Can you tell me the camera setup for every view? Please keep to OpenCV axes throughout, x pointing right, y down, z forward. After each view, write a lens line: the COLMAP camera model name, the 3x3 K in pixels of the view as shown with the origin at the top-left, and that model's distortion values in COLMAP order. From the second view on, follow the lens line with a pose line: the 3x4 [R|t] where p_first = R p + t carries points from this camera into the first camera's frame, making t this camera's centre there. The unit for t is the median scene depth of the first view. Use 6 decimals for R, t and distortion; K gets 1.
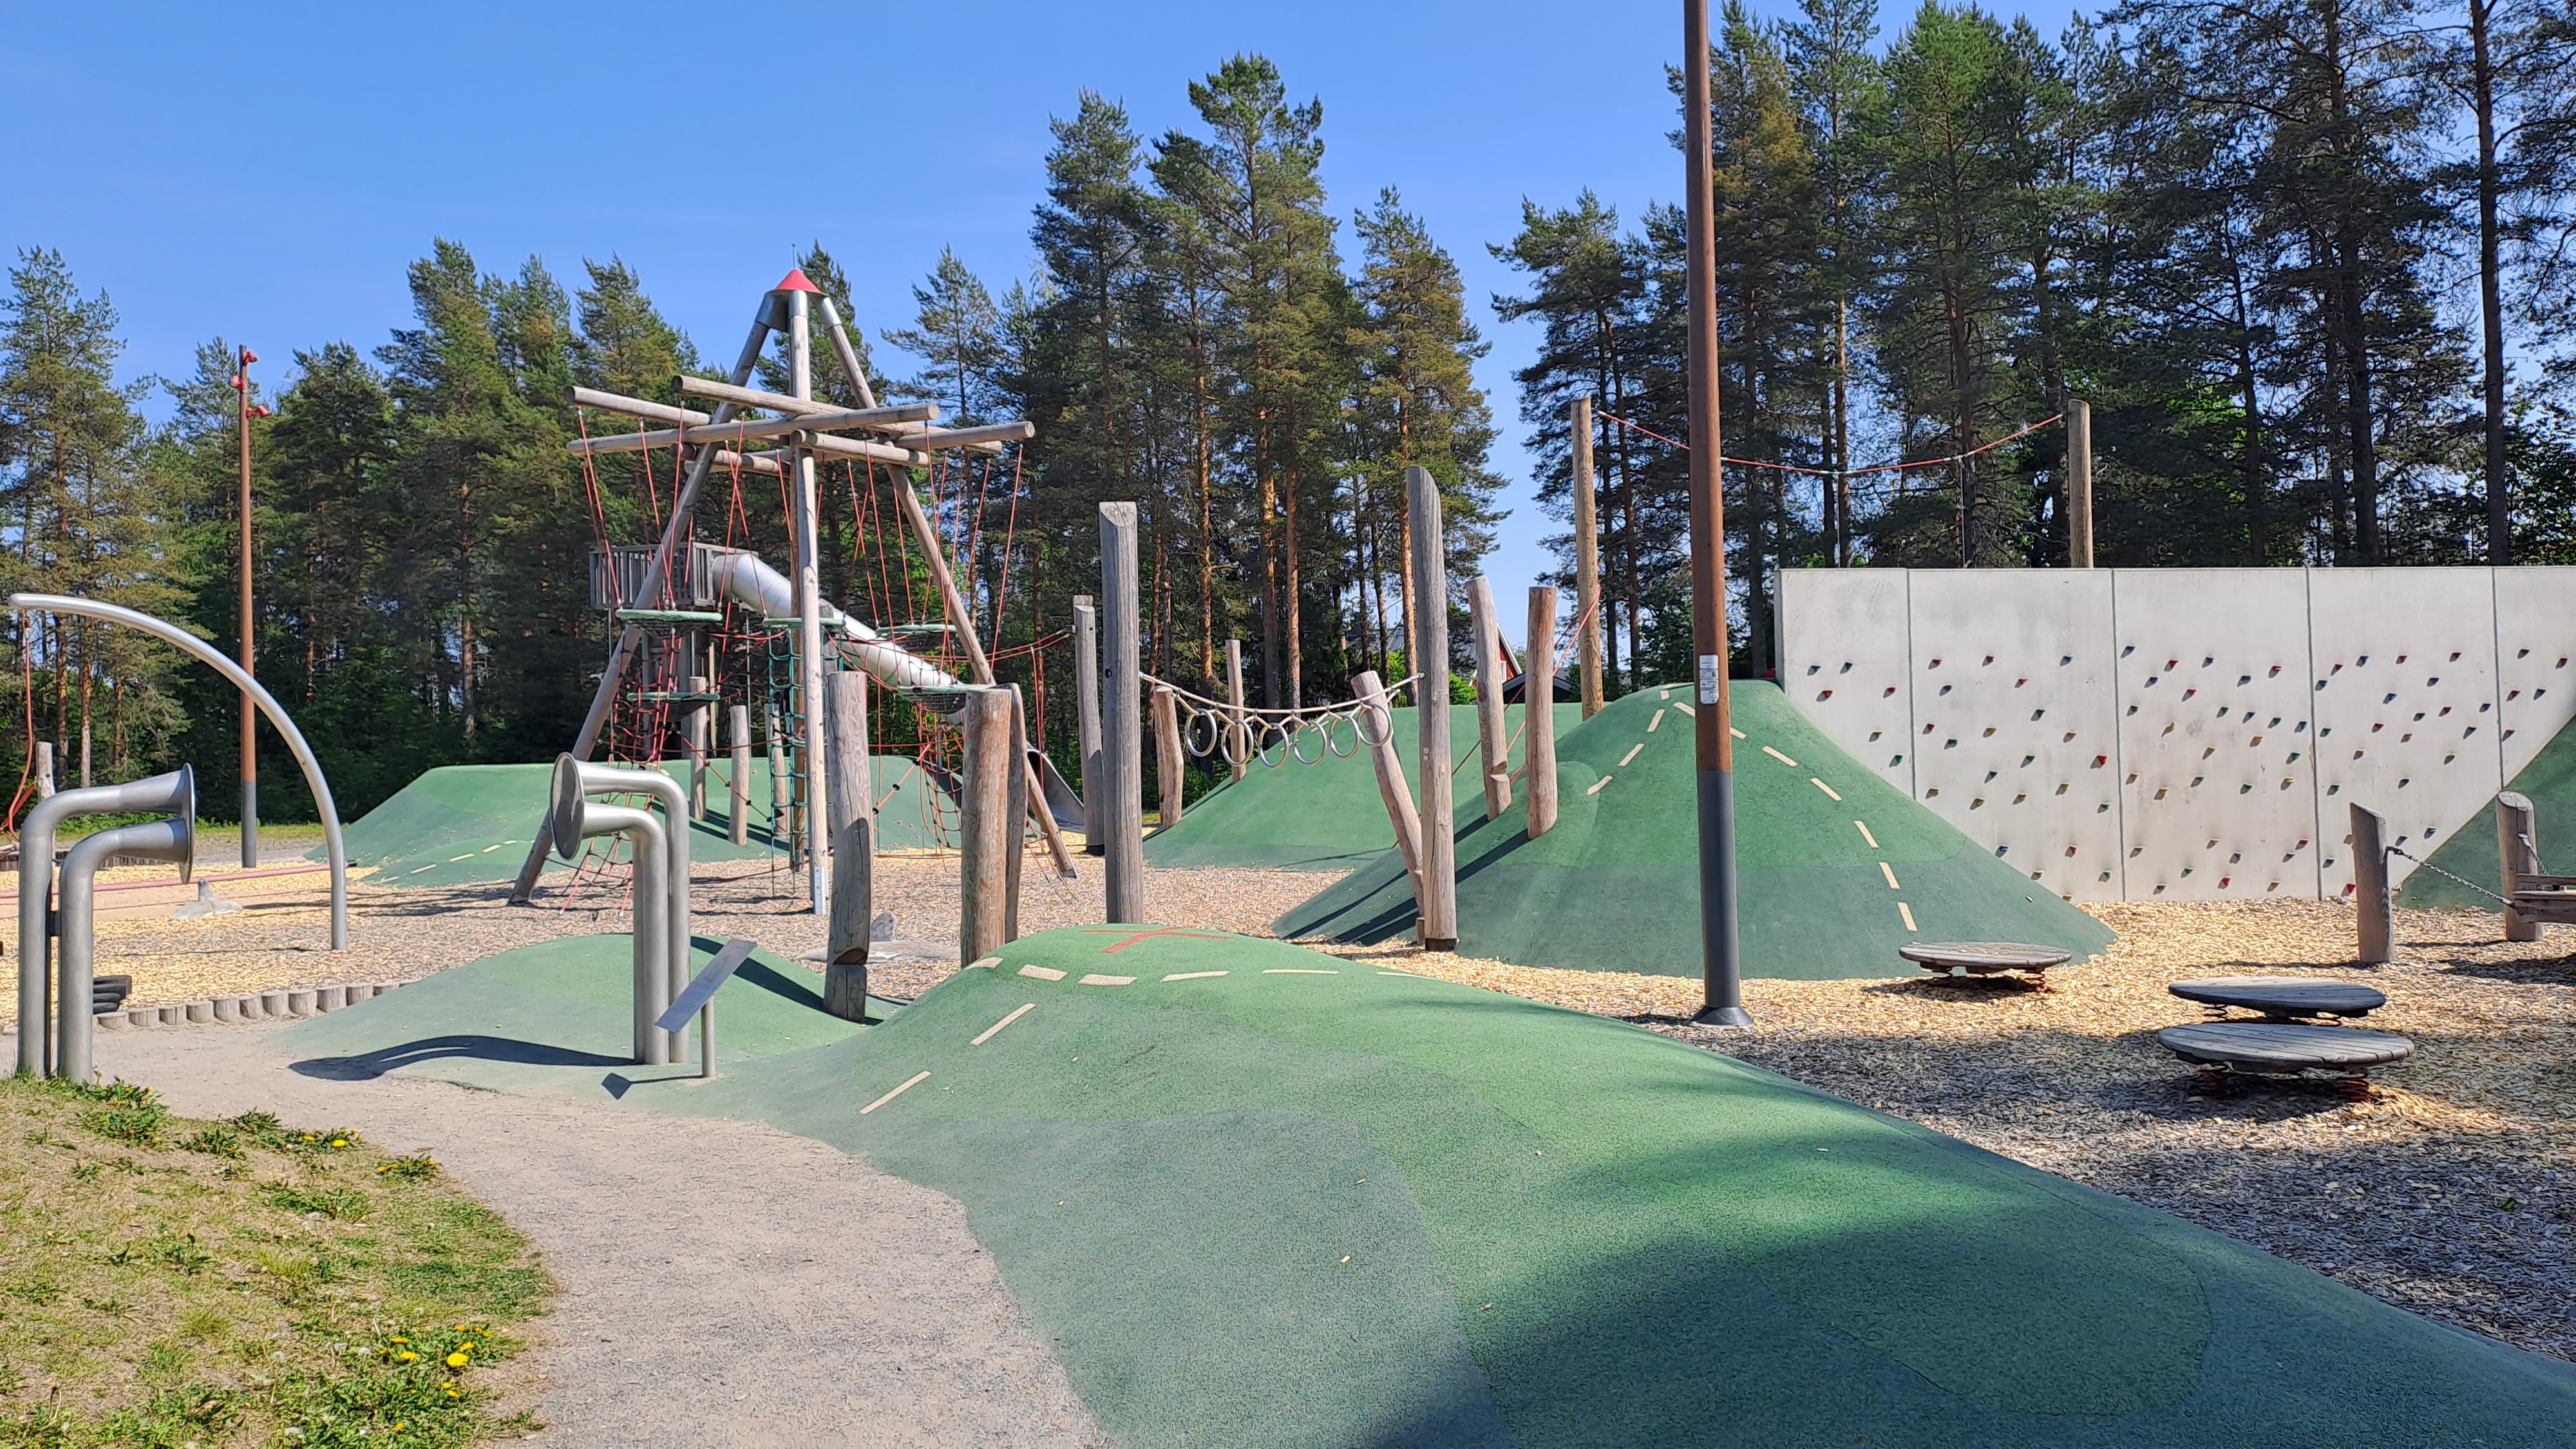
lens RADIAL K [[1924.3, 0, 1288.0], [0, 1924.3, 724.5], [0, 0, 1]] dist [0.095374, -0.094231]
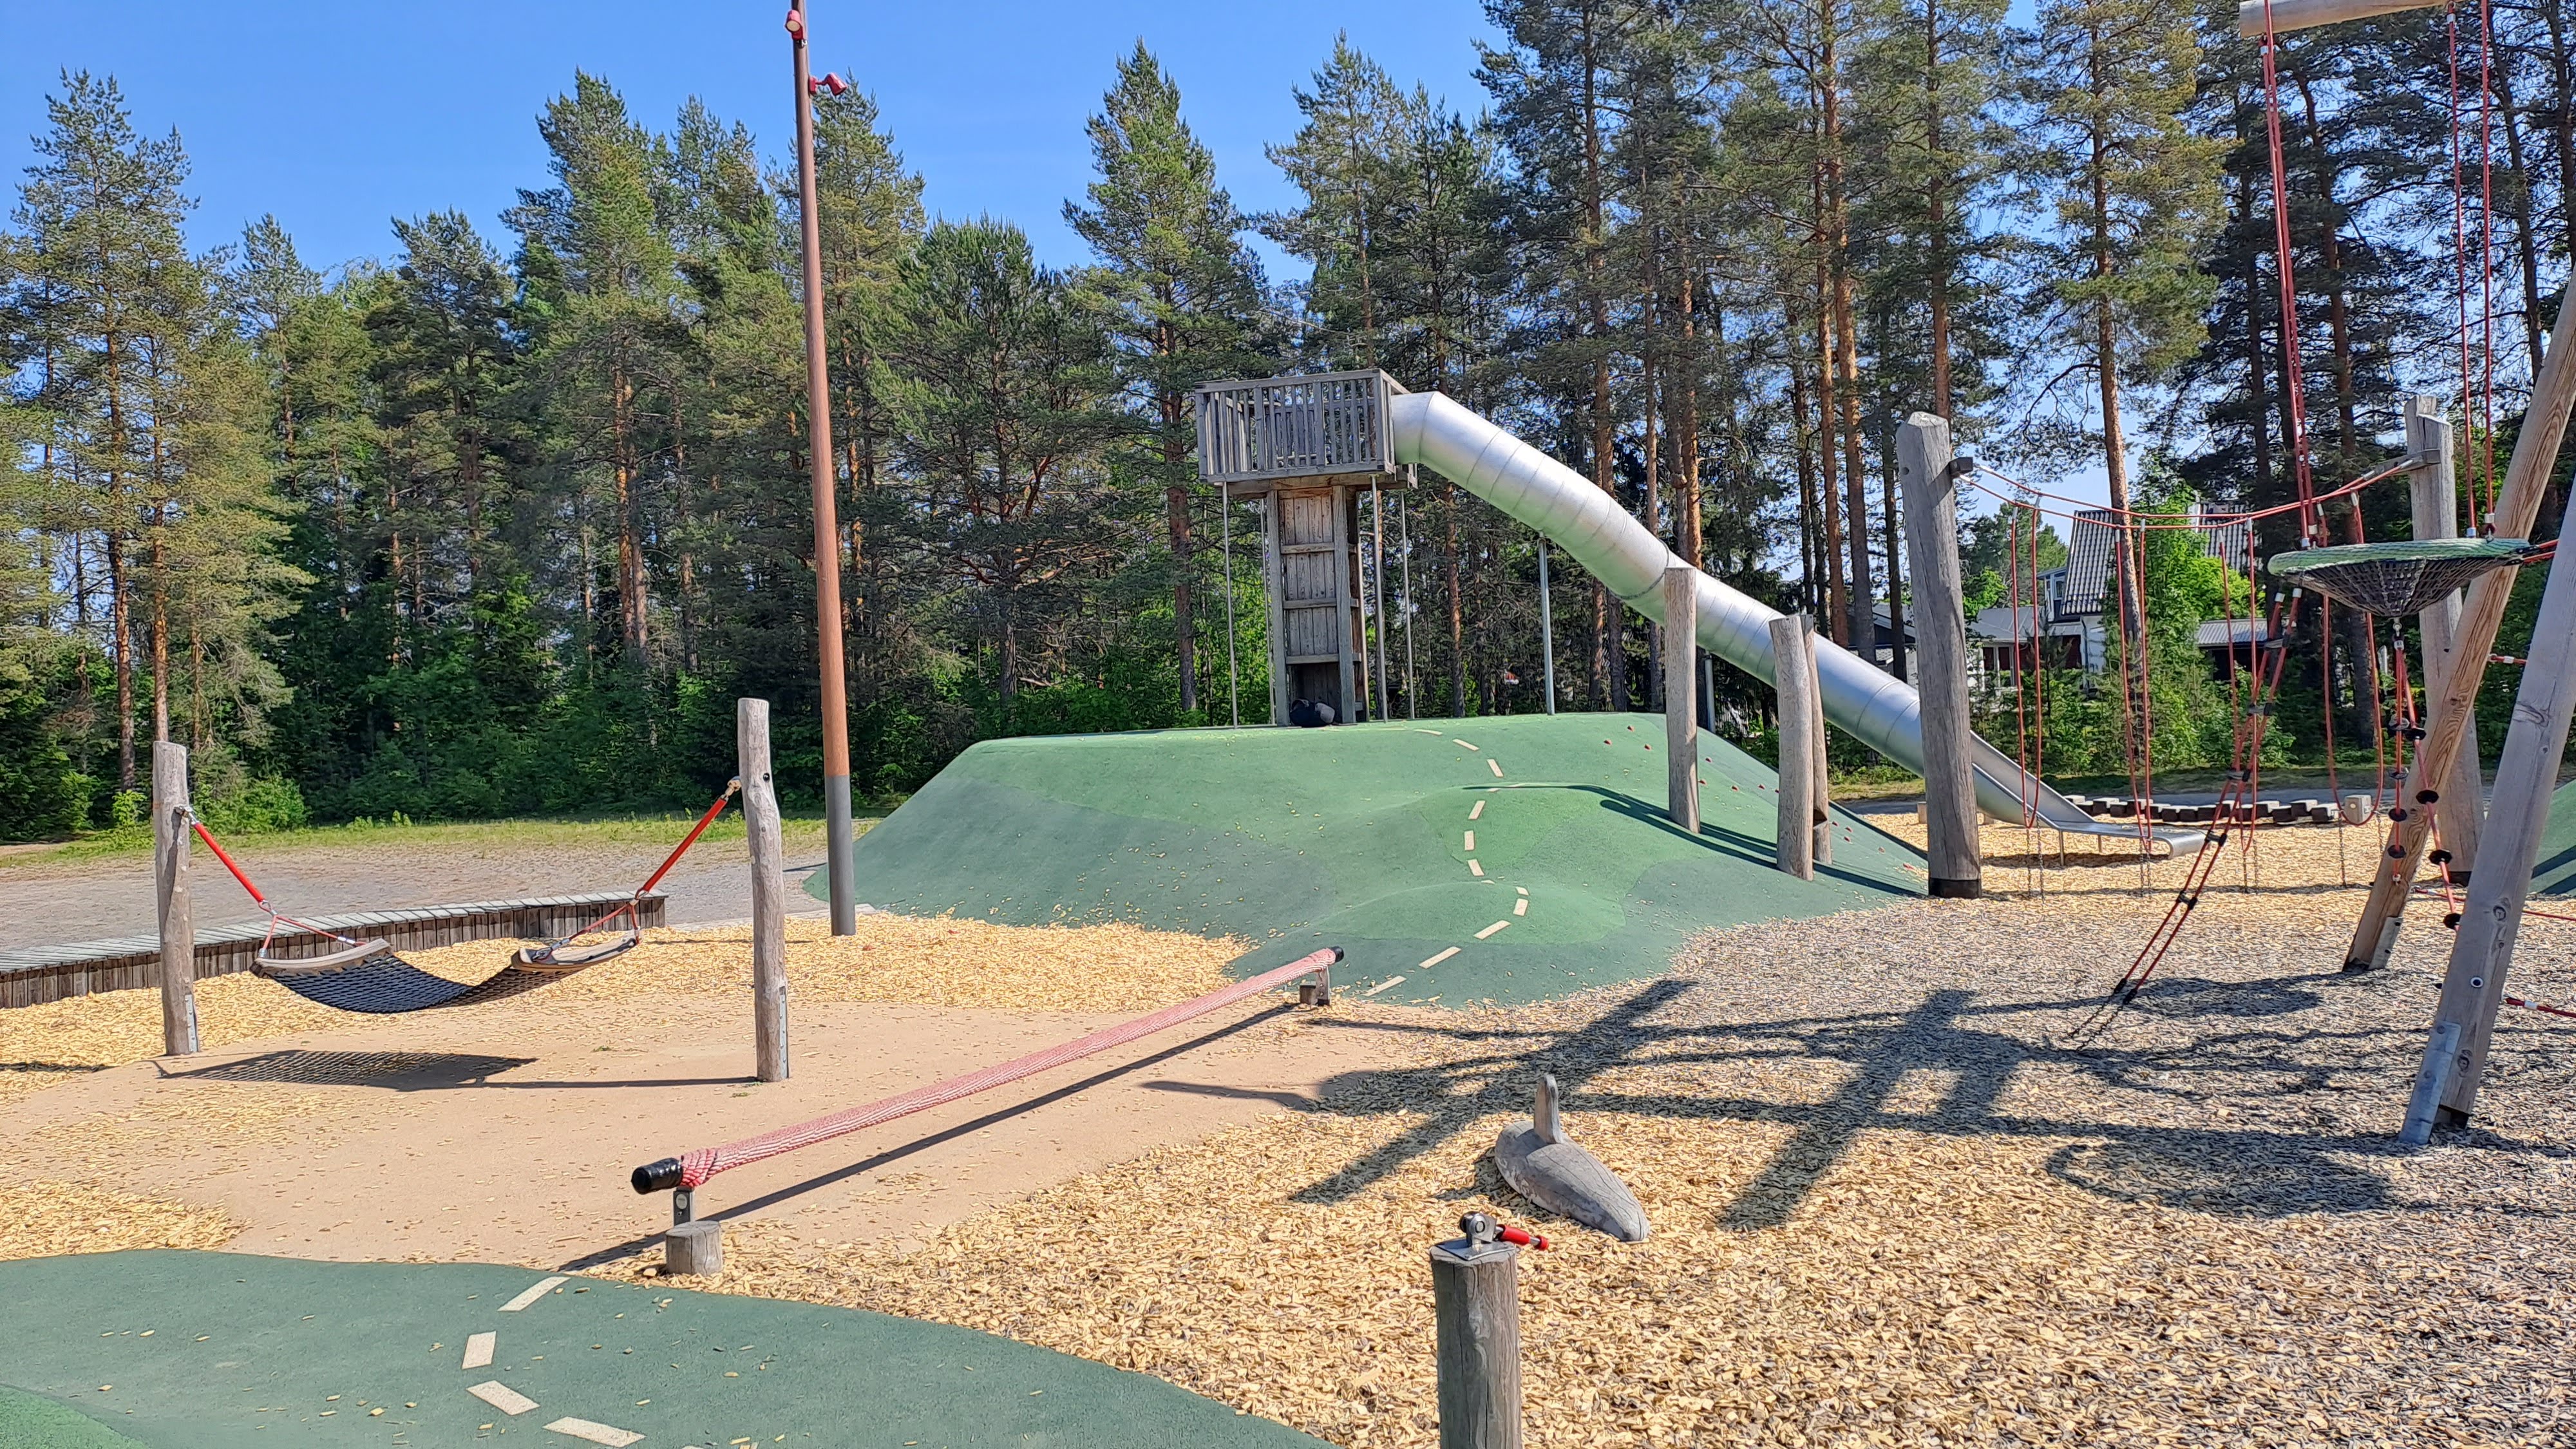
lens RADIAL K [[1924.3, 0, 1288.0], [0, 1924.3, 724.5], [0, 0, 1]] dist [0.095374, -0.094231]
pose [[0.998966, -0.022067, 0.039755, -0.196389], [0.021160, 0.999510, 0.023086, 0.002498], [-0.040245, -0.022221, 0.998943, 0.207870]]
